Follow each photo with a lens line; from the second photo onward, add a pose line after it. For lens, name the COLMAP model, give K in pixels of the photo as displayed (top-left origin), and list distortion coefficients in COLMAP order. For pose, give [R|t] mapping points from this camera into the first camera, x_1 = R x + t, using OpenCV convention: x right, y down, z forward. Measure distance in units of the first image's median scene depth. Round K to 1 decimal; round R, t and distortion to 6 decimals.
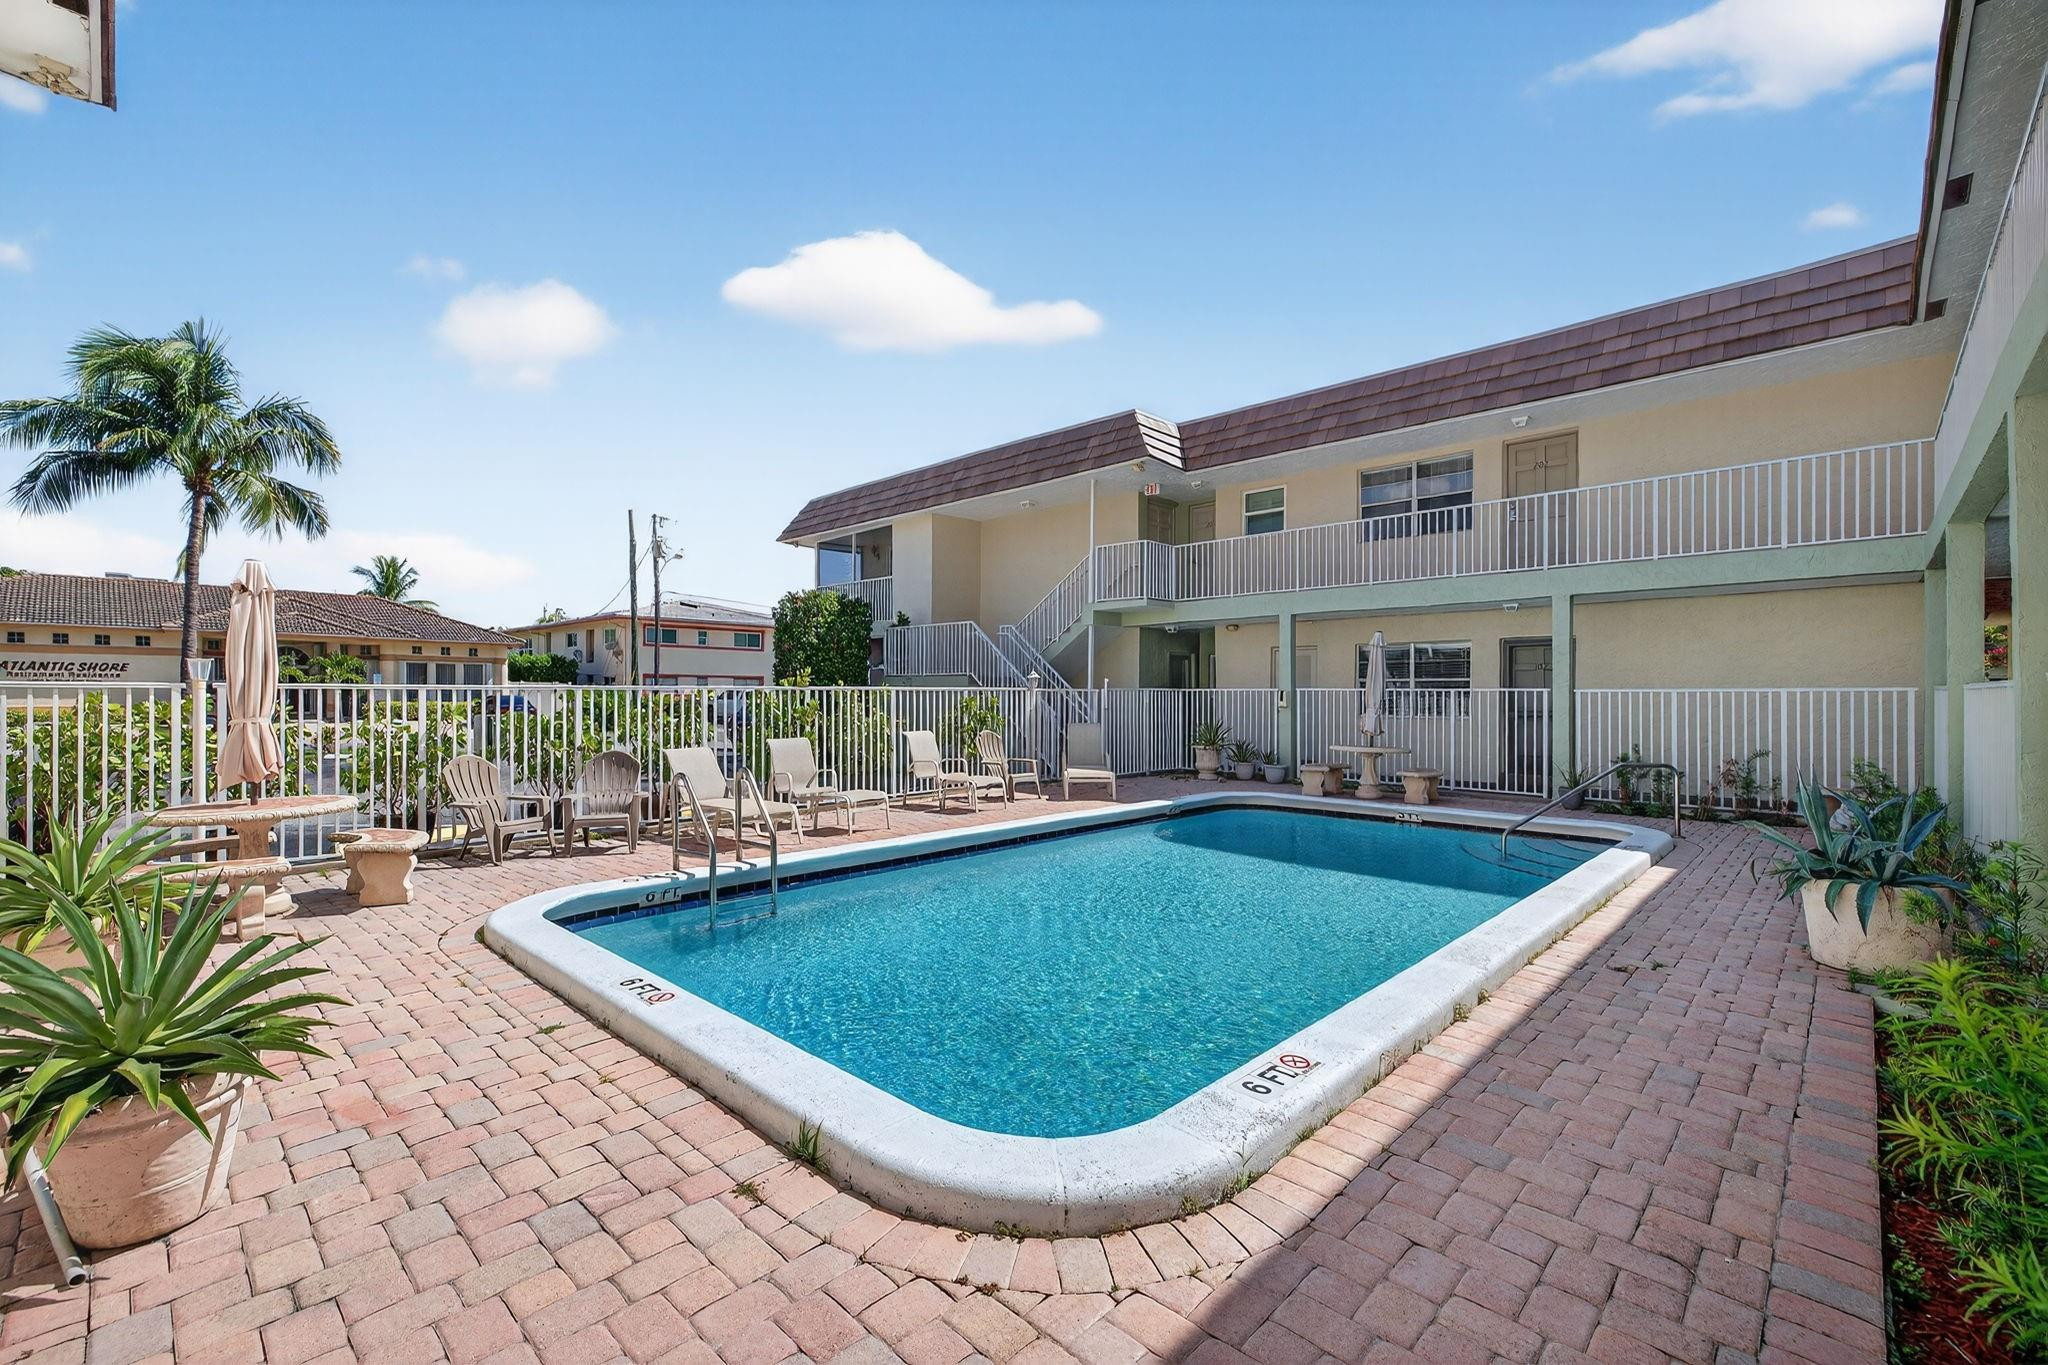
lens RADIAL K [[870.9, 0, 1011.0], [0, 870.9, 694.4], [0, 0, 1]] dist [0.004645, 0.000892]
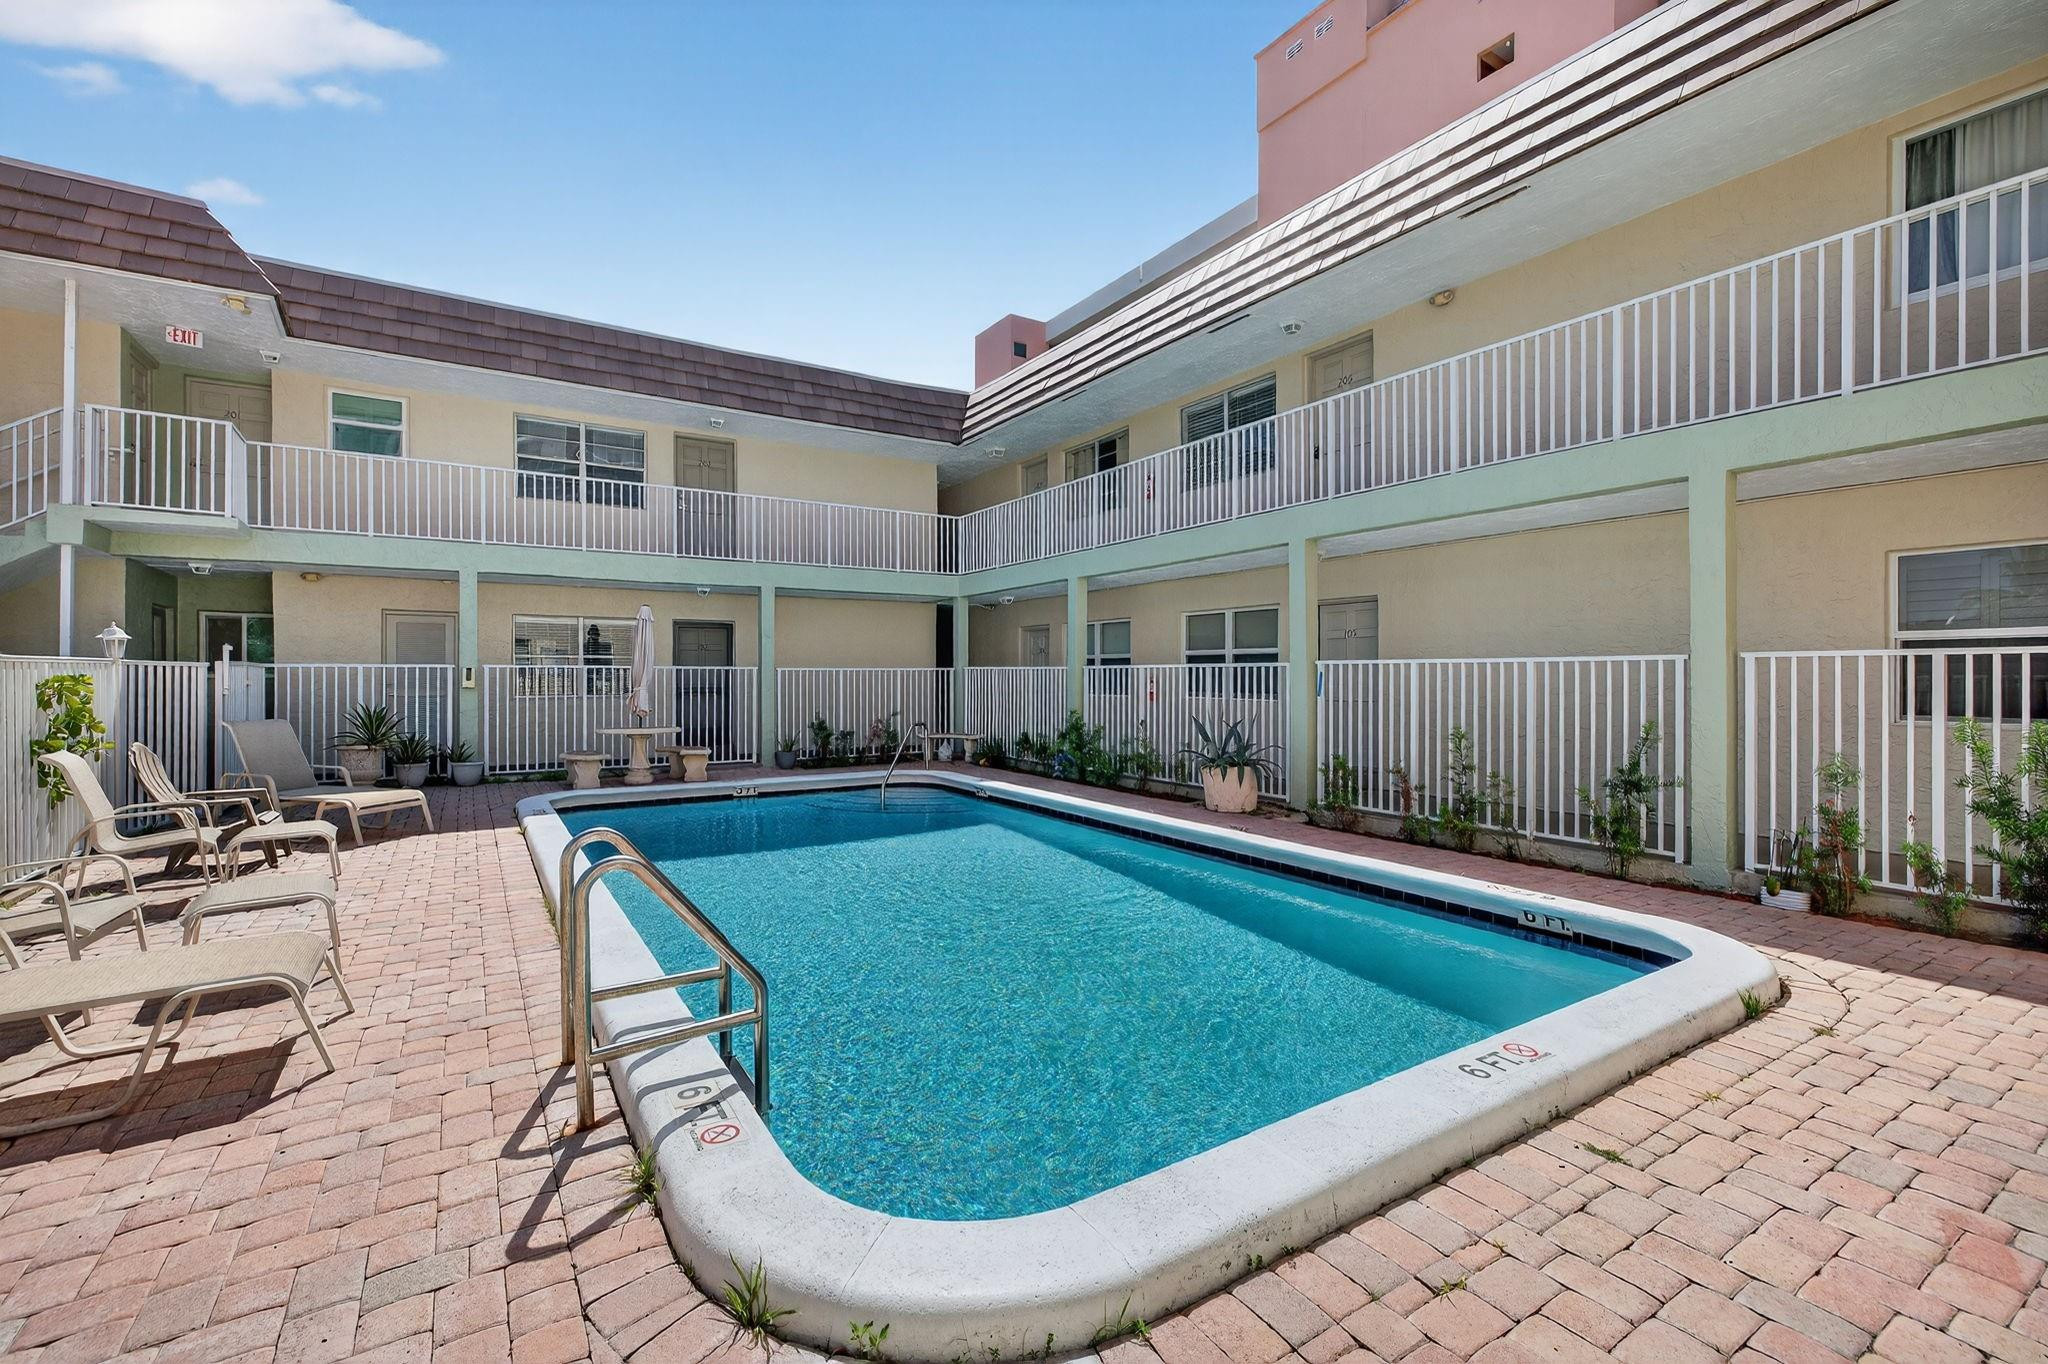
lens RADIAL K [[870.9, 0, 1009.9], [0, 870.9, 669.9], [0, 0, 1]] dist [0.004645, 0.000892]
pose [[0.241071, 0.004041, 0.970499, -0.395212], [0.001126, 0.999989, -0.004443, 0.002681], [-0.970507, 0.002164, 0.241064, 0.389374]]
